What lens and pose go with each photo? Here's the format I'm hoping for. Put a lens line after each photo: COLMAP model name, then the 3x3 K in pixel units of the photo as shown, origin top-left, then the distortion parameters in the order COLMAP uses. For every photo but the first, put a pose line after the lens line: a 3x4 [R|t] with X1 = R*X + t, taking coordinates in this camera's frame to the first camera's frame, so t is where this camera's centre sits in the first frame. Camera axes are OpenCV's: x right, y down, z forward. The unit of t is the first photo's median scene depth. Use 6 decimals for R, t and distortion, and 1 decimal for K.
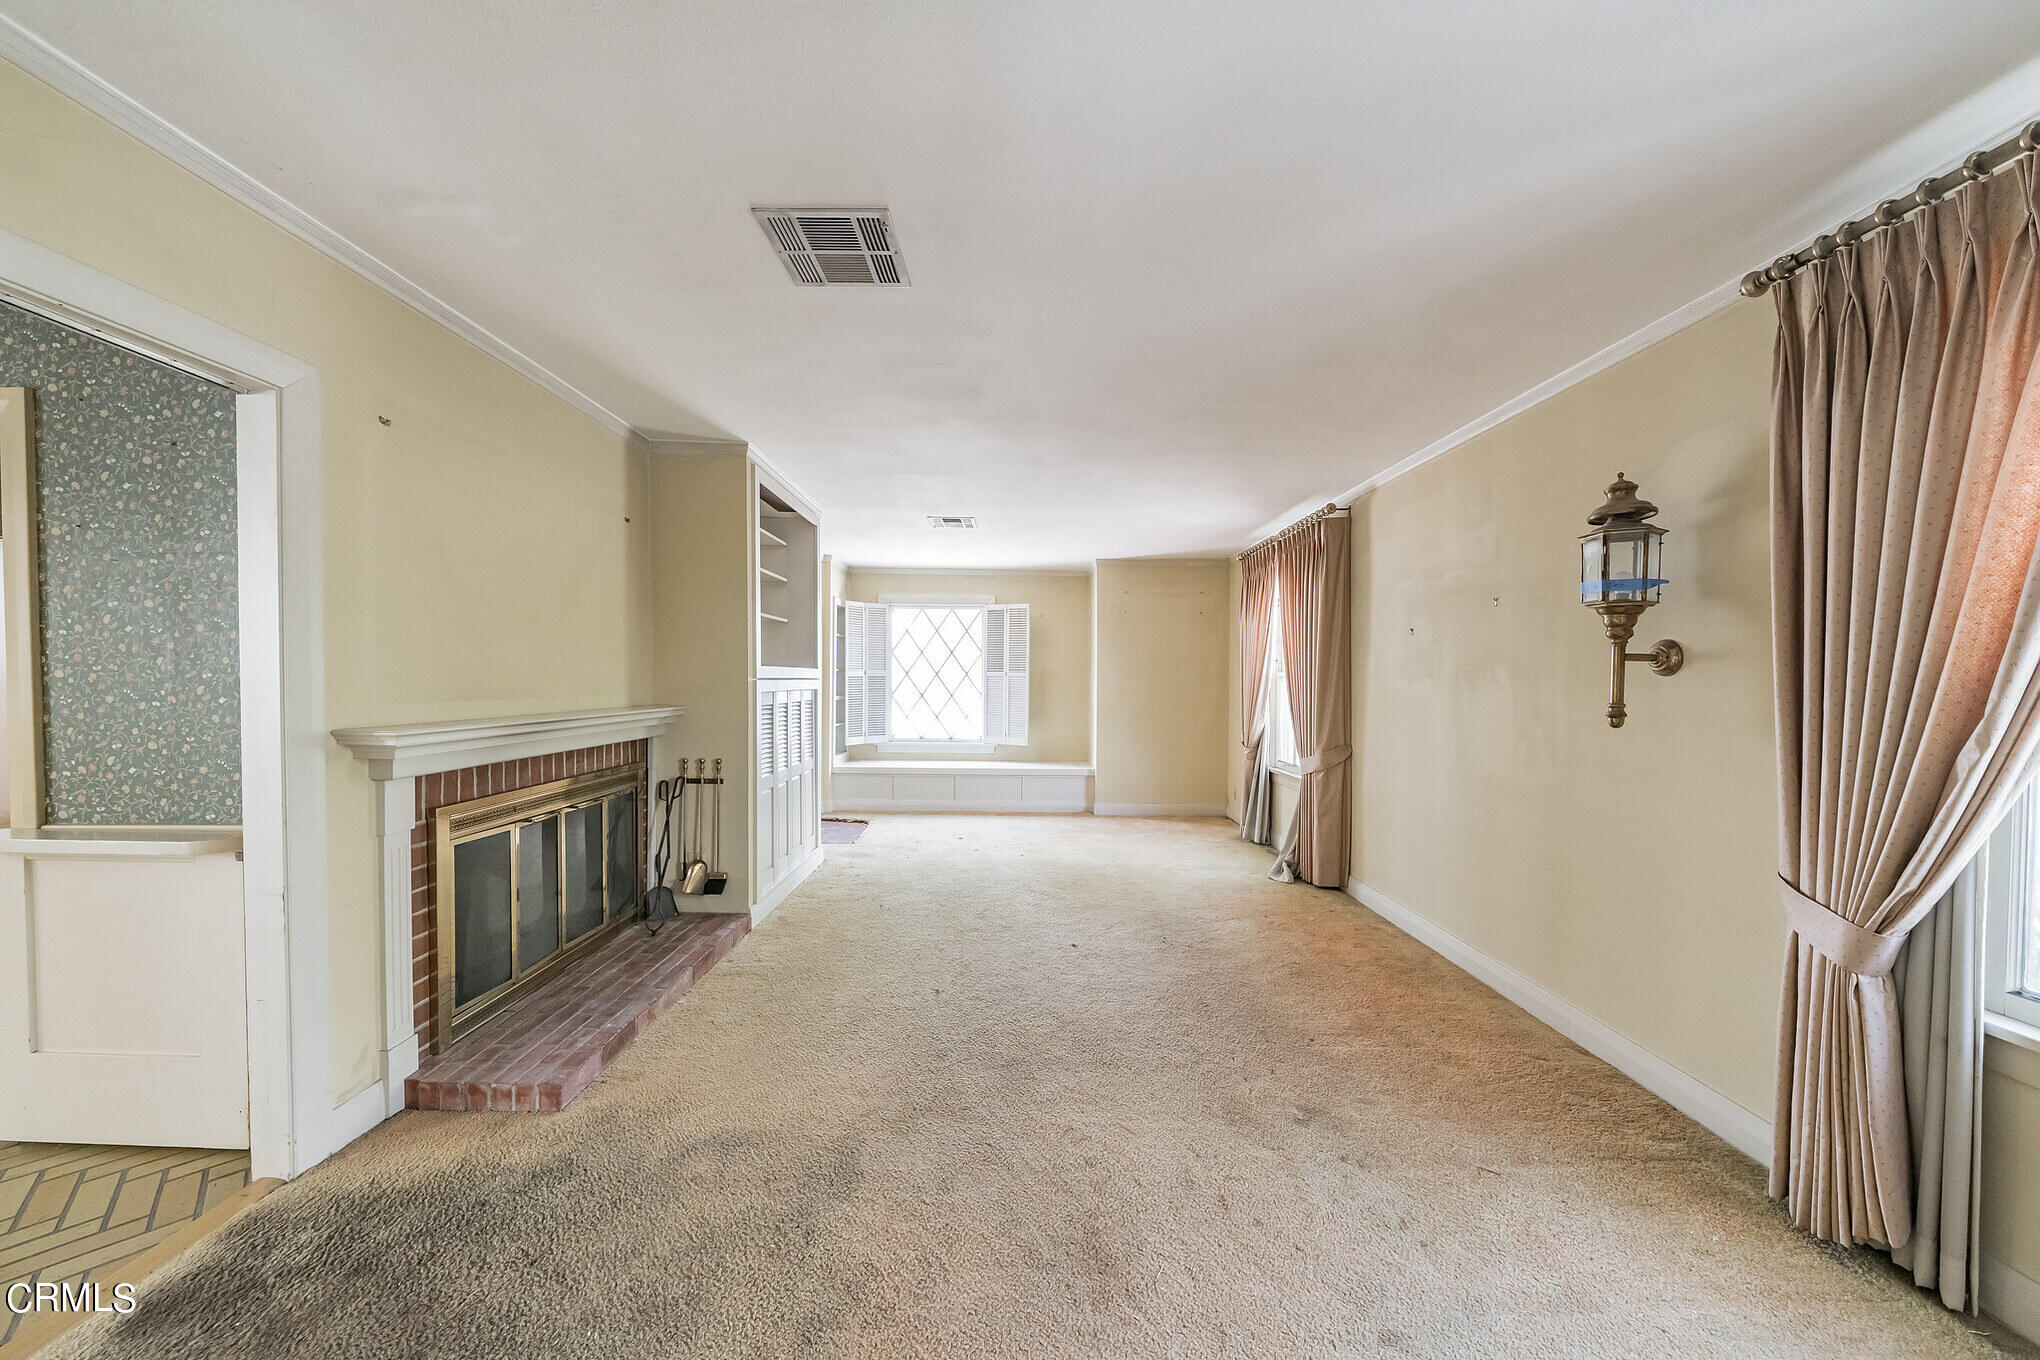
lens RADIAL K [[730.6, 0, 1010.2], [0, 730.6, 680.8], [0, 0, 1]] dist [-0.014660, -0.000100]
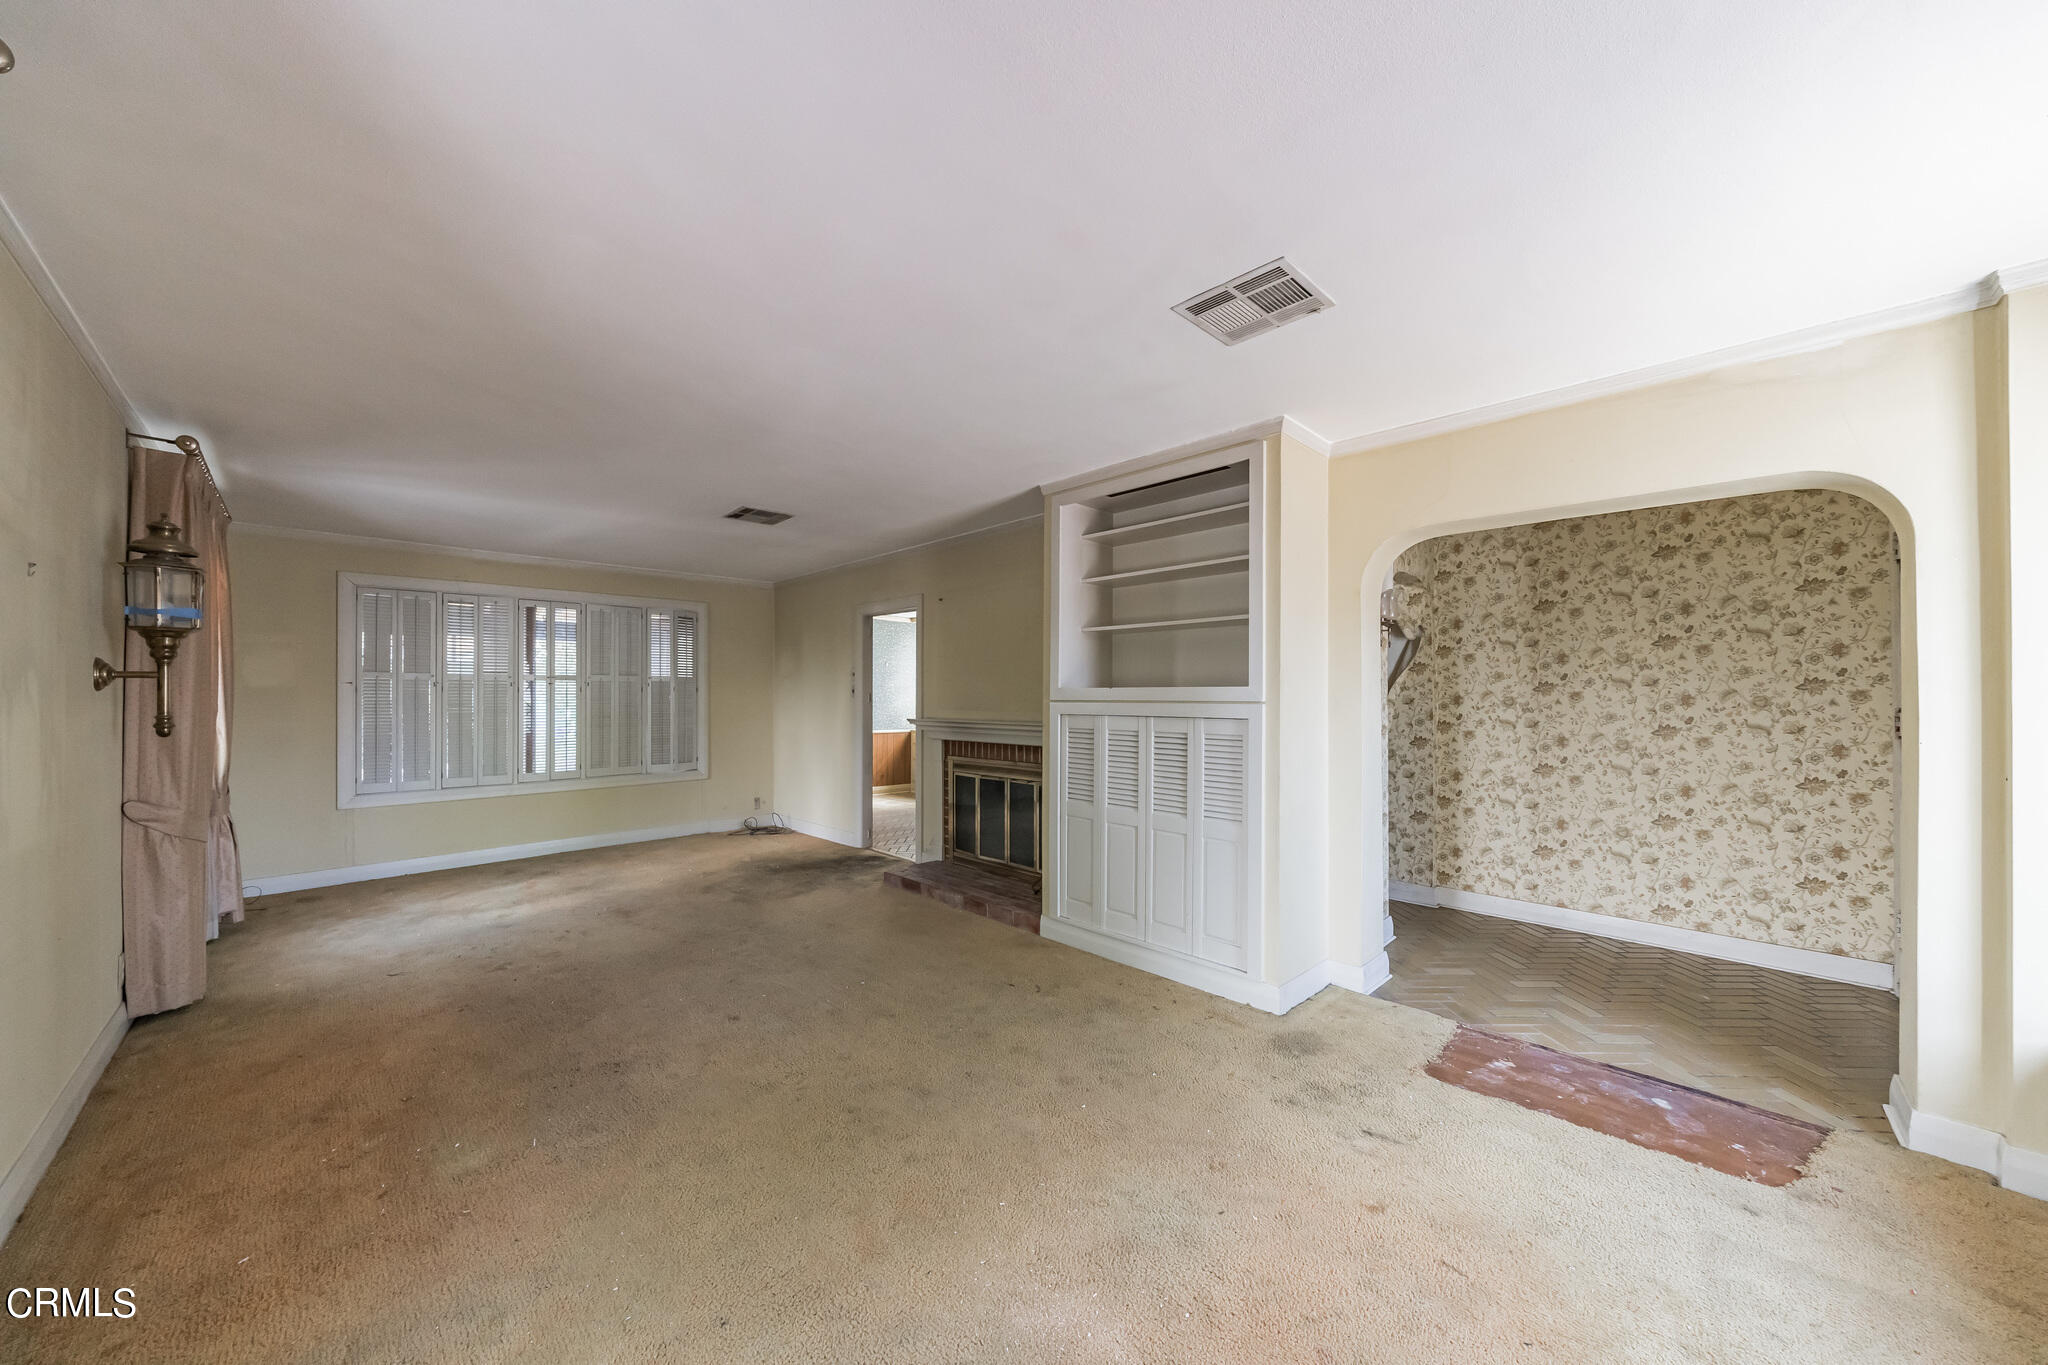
lens RADIAL K [[722.4, 0, 1007.1], [0, 722.4, 689.8], [0, 0, 1]] dist [-0.005118, 0.000046]
pose [[-0.729016, -0.008093, -0.684449, 0.362360], [-0.004836, 0.999966, -0.006673, -0.010715], [0.684480, -0.001554, -0.729030, 1.539751]]
